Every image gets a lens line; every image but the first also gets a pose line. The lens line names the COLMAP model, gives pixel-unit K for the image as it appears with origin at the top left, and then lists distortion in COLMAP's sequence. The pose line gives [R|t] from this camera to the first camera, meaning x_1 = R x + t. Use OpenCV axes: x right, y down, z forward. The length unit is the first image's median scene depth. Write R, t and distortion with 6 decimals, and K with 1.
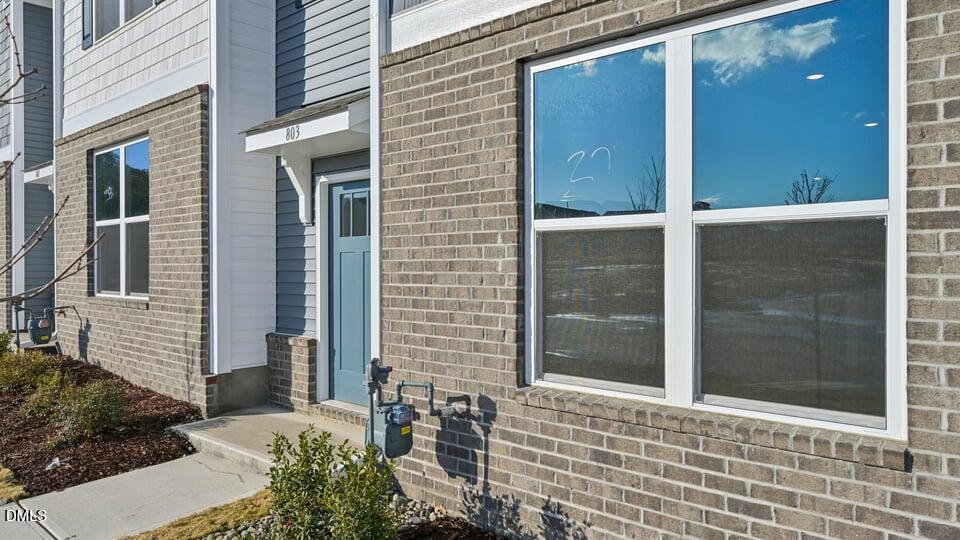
lens RADIAL K [[631.9, 0, 474.8], [0, 631.9, 265.6], [0, 0, 1]] dist [-0.003894, -0.001187]
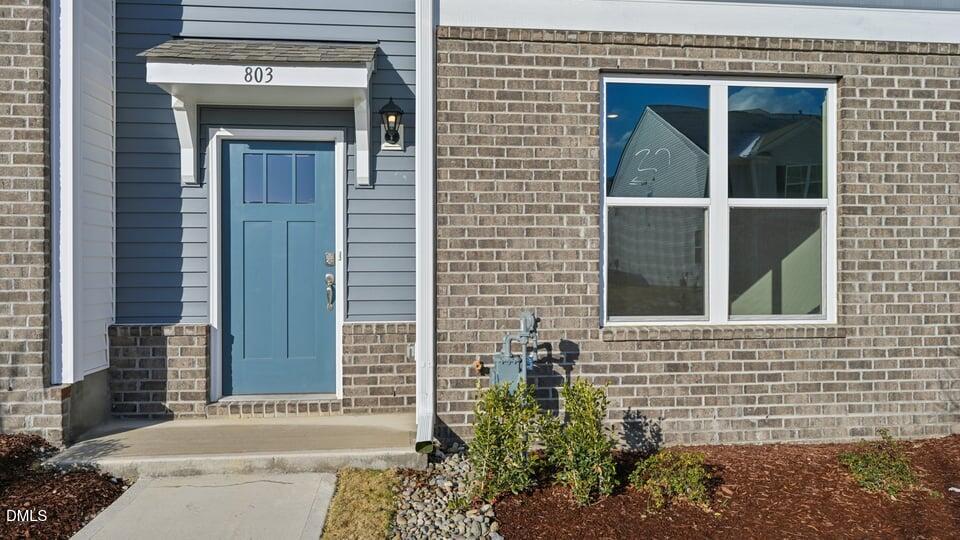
lens RADIAL K [[631.9, 0, 474.8], [0, 631.9, 265.6], [0, 0, 1]] dist [-0.003894, -0.001187]
pose [[0.696703, 0.002742, 0.717355, -0.961018], [0.001384, 0.999986, -0.005166, 0.069530], [-0.717358, 0.004592, 0.696689, 0.285409]]
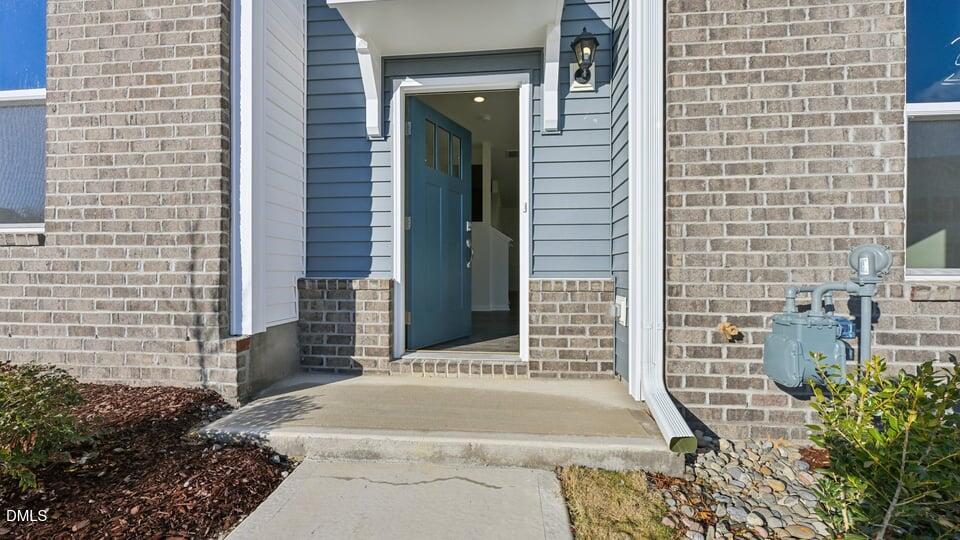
lens RADIAL K [[379.7, 0, 480.0], [0, 379.7, 270.0], [0, 0, 1]] dist [-0.000878, -0.000133]
pose [[0.816134, 0.004791, 0.577842, -0.705324], [-0.002531, 0.999986, -0.004716, 0.169011], [-0.577857, 0.002386, 0.816135, 0.863342]]
